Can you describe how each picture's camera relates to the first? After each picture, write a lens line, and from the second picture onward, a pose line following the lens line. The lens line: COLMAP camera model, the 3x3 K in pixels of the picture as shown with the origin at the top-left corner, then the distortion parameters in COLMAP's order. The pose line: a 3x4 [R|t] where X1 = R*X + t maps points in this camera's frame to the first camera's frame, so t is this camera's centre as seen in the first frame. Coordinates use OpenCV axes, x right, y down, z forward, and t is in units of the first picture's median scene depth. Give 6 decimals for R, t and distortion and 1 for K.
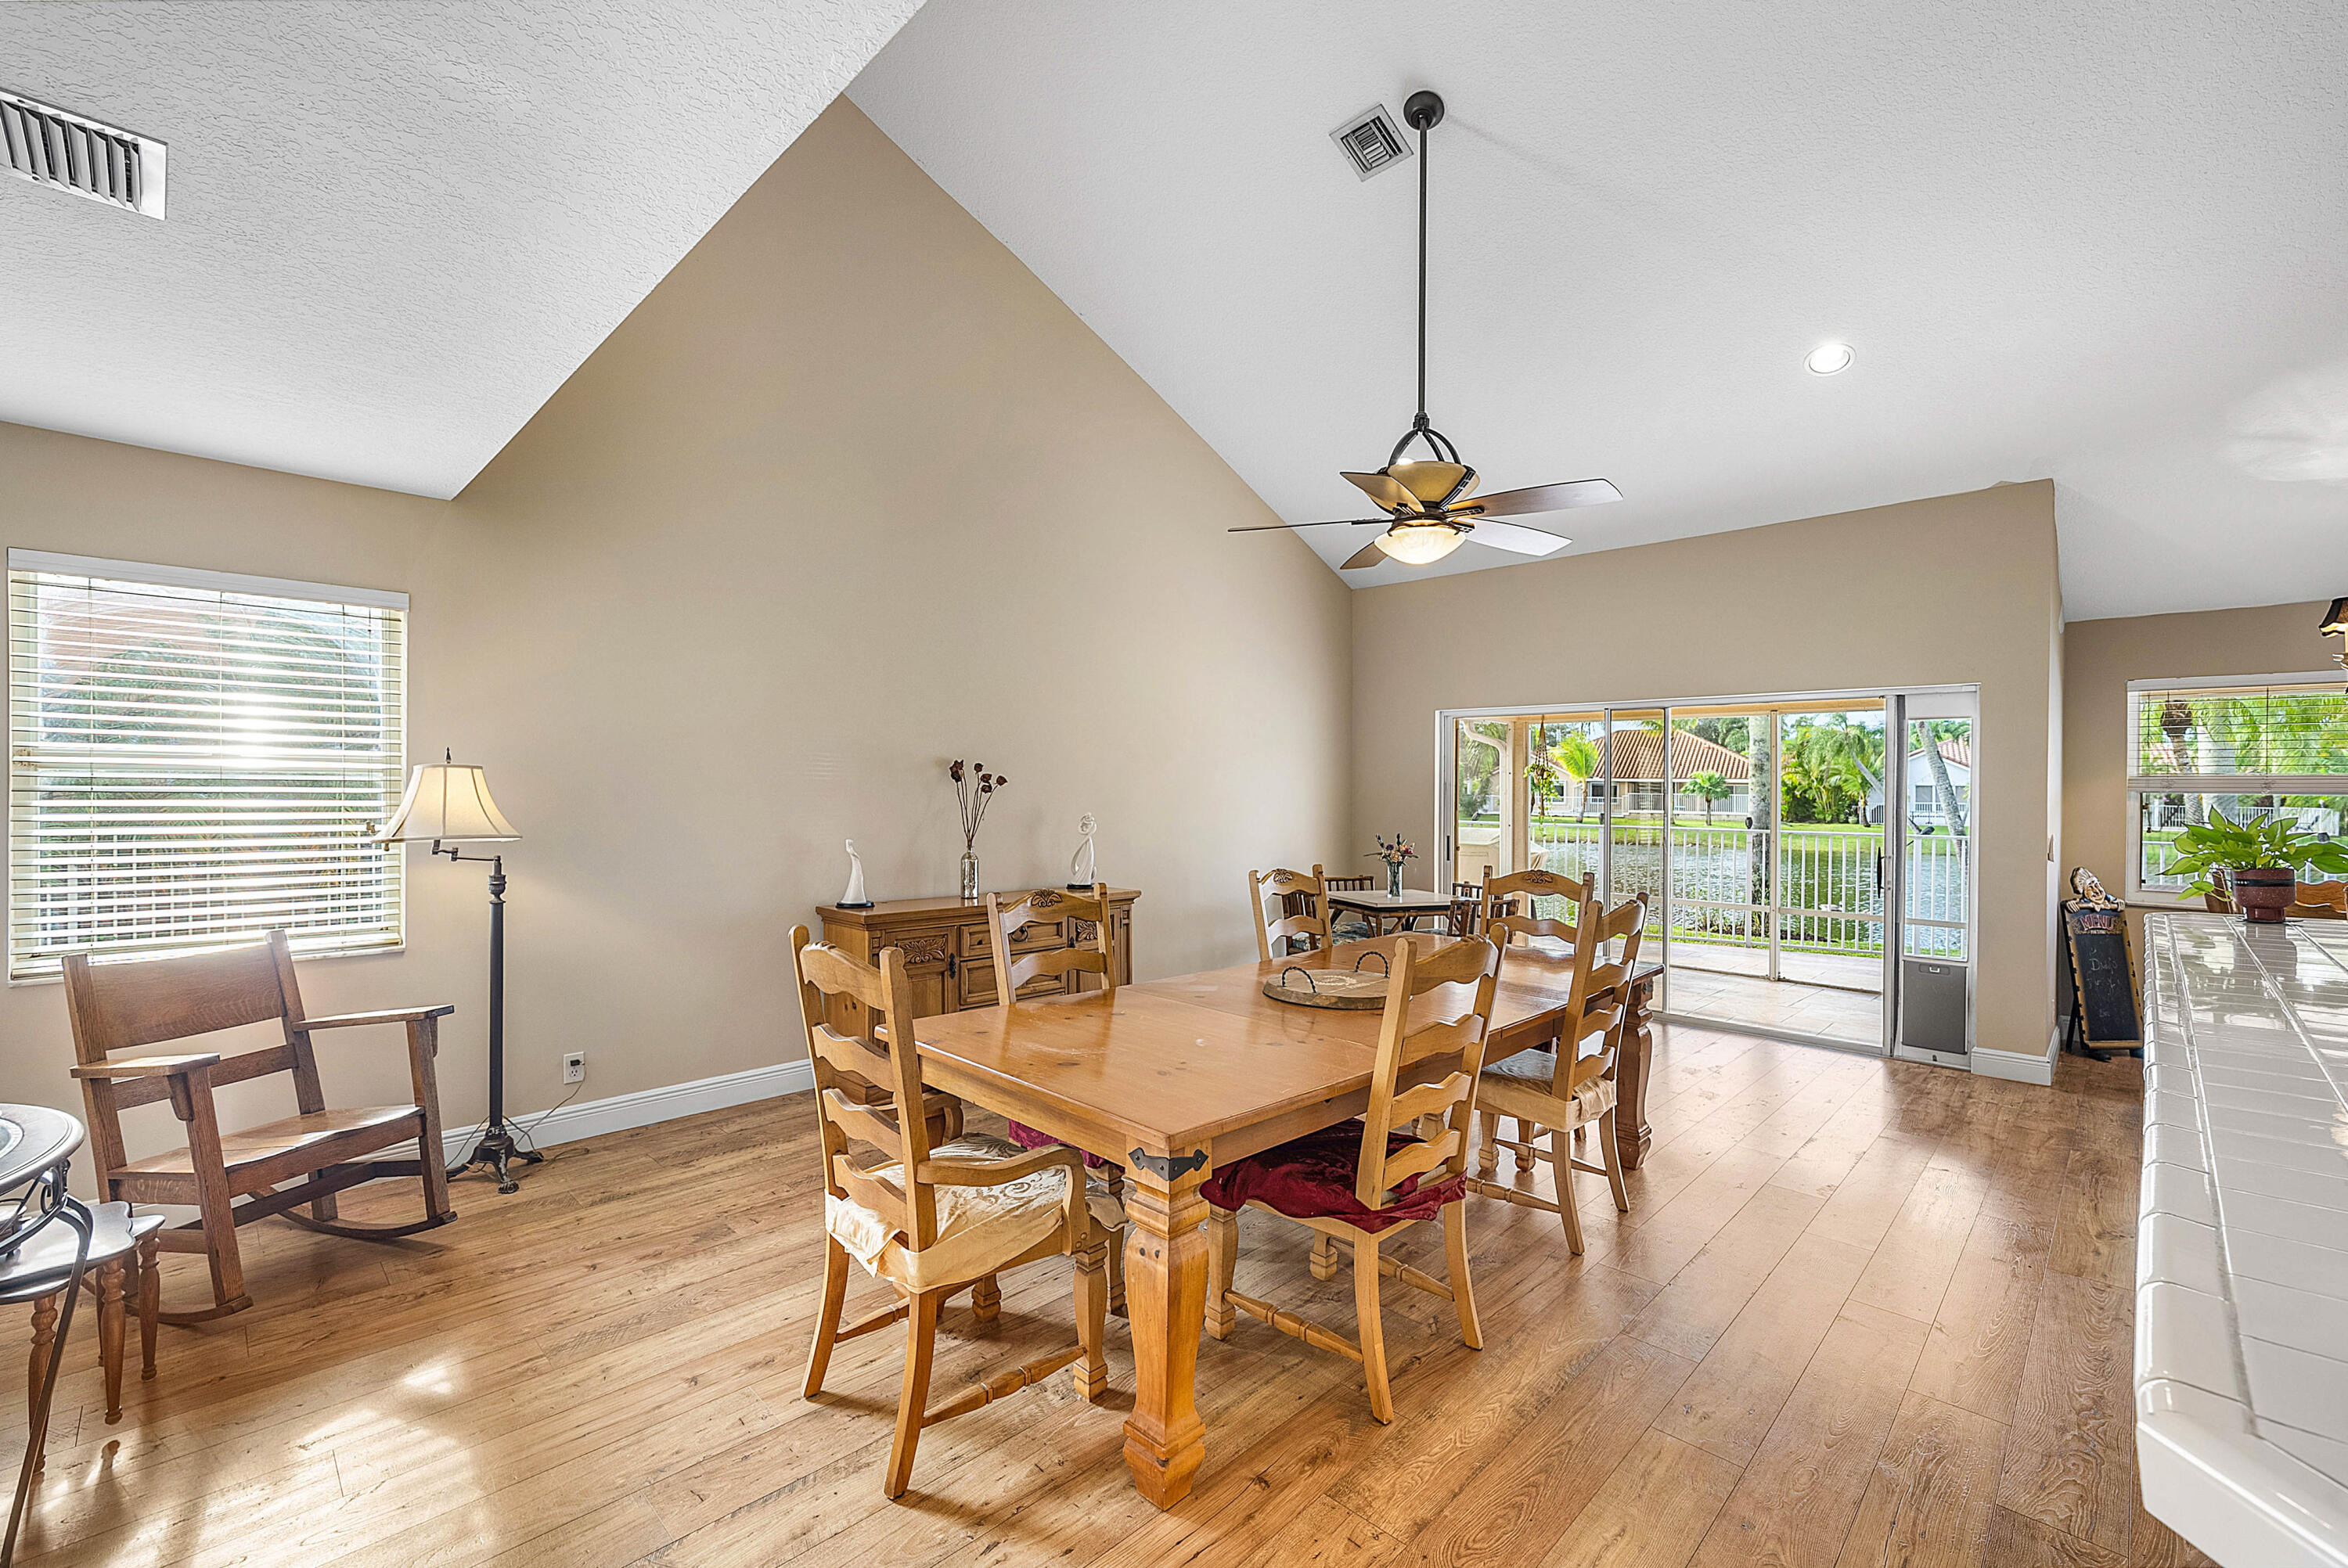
lens RADIAL K [[983.5, 0, 1172.7], [0, 983.5, 785.2], [0, 0, 1]] dist [0.003194, 0.000263]
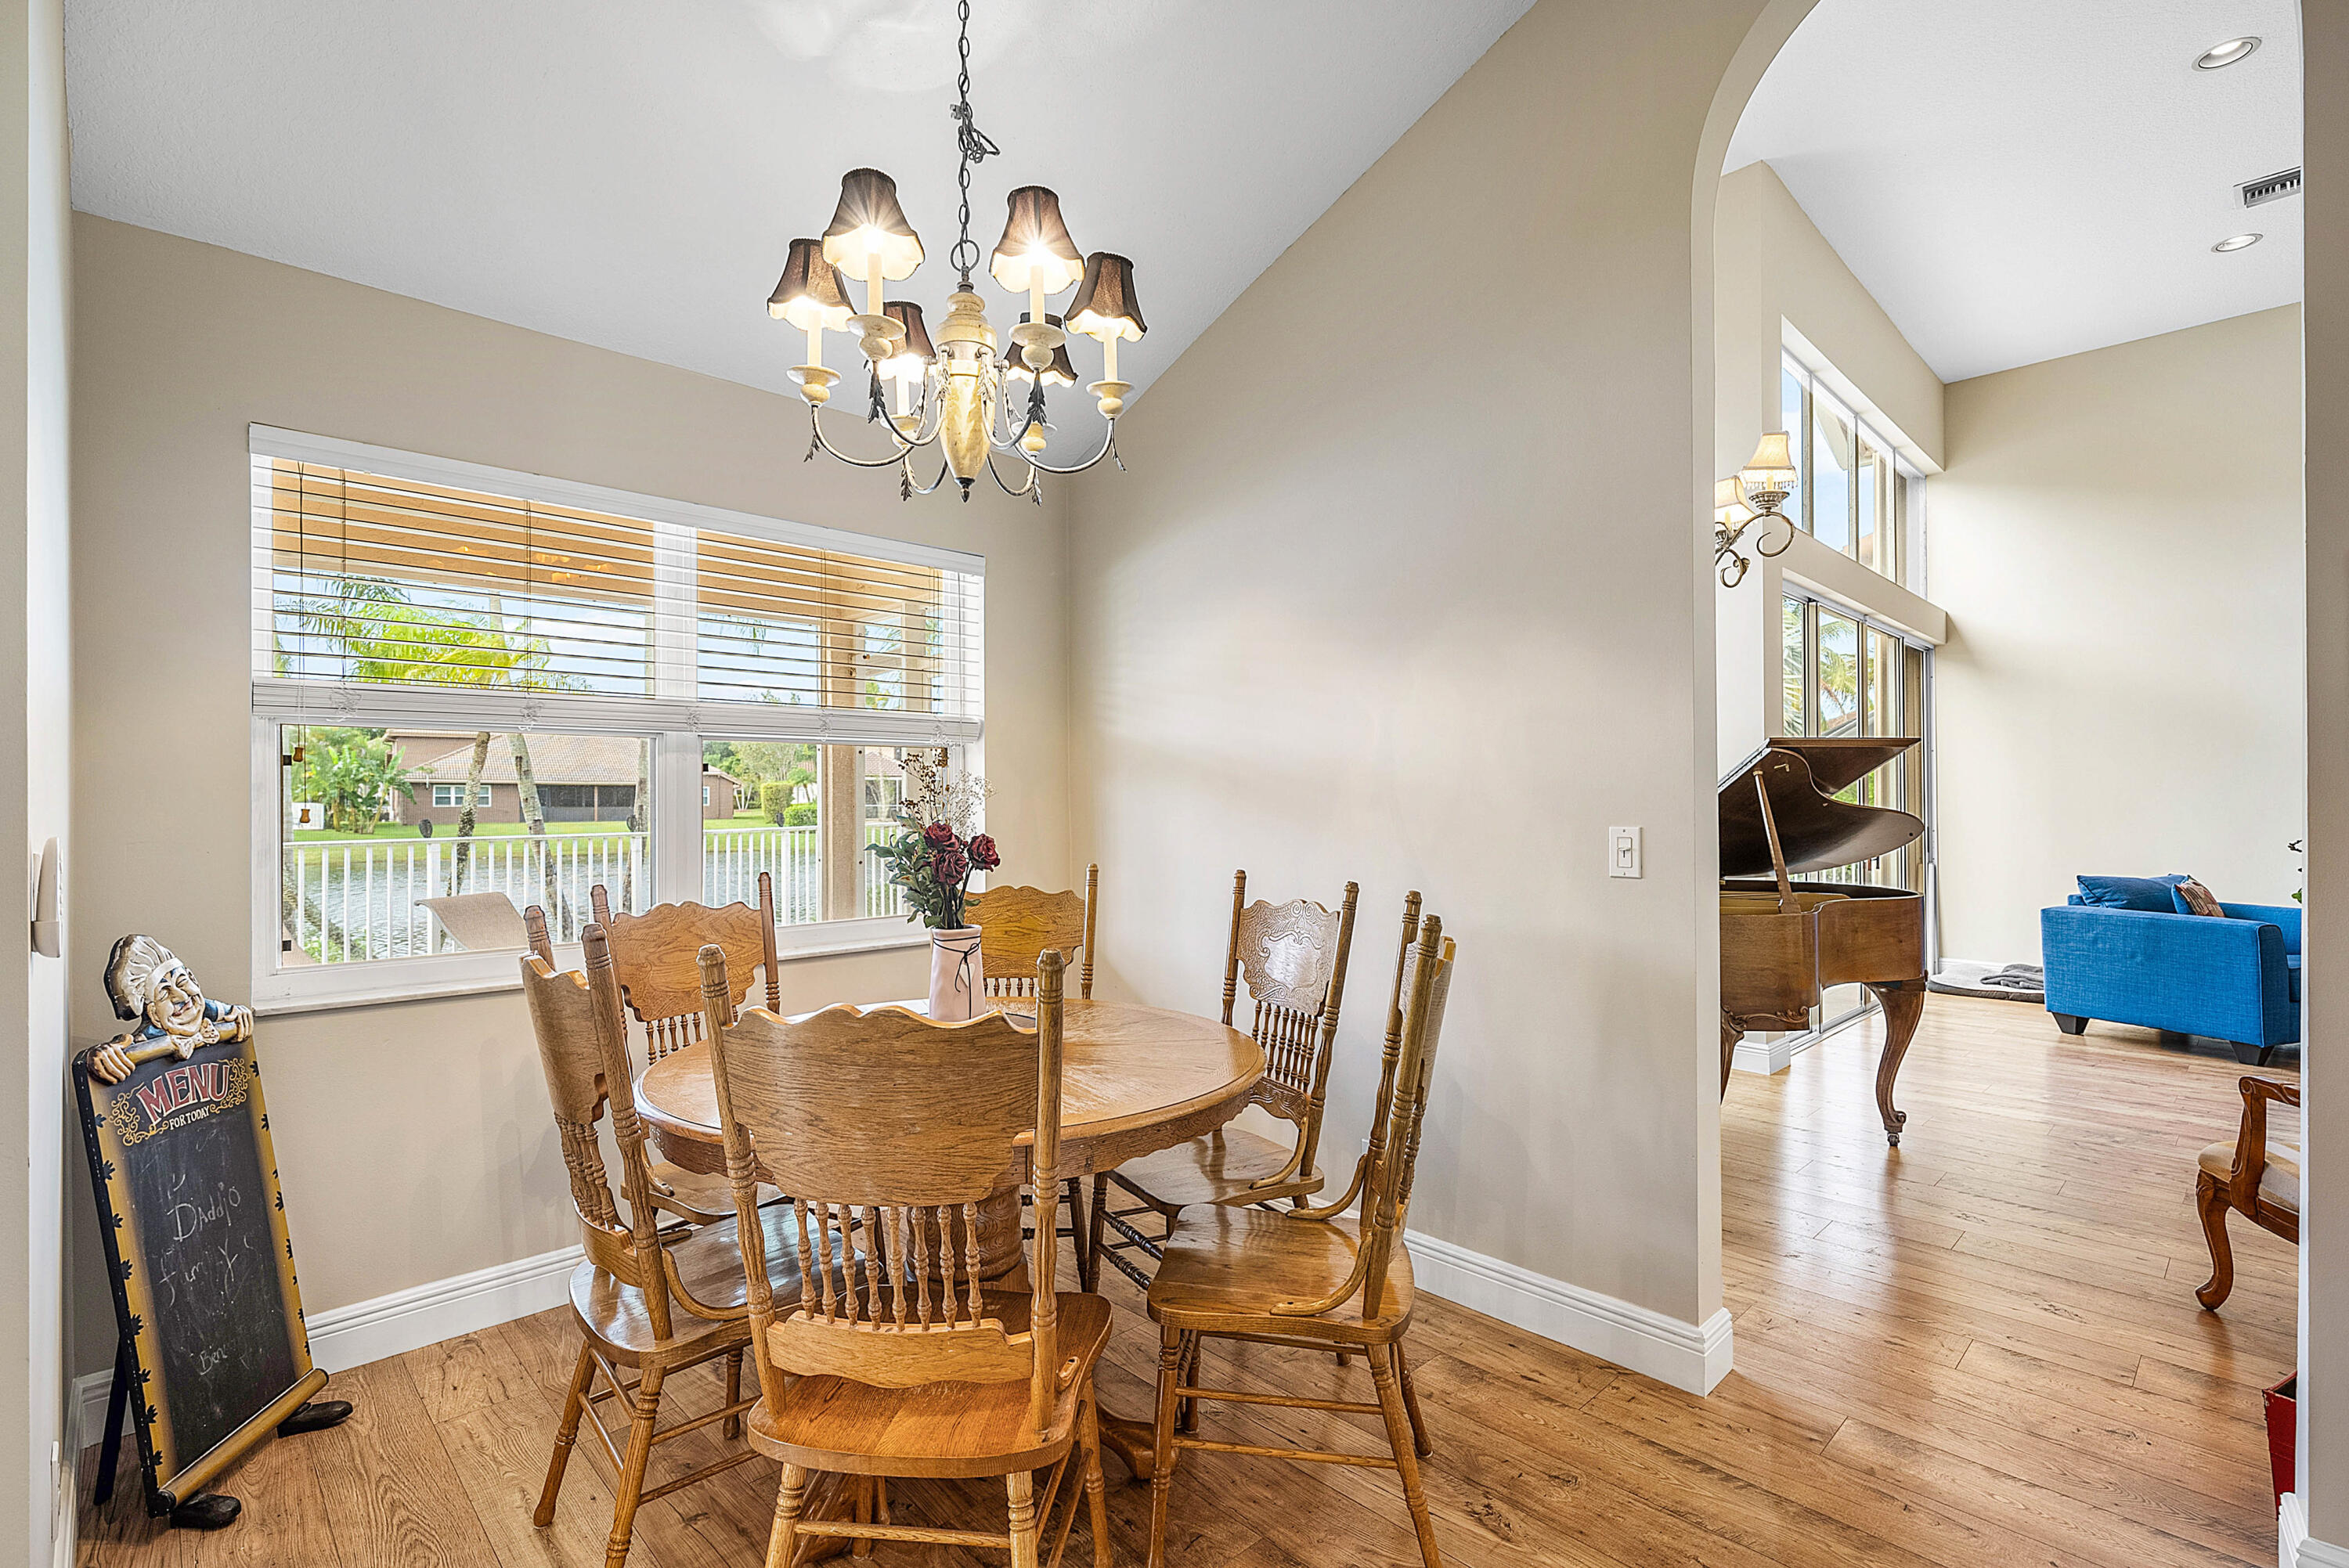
lens RADIAL K [[1063.7, 0, 1169.5], [0, 1063.7, 787.8], [0, 0, 1]] dist [-0.008062, -0.000242]
pose [[0.020133, -0.003430, 0.999791, 0.580750], [0.006539, 0.999973, 0.003299, 0.035718], [-0.999776, 0.006471, 0.020154, 0.653538]]
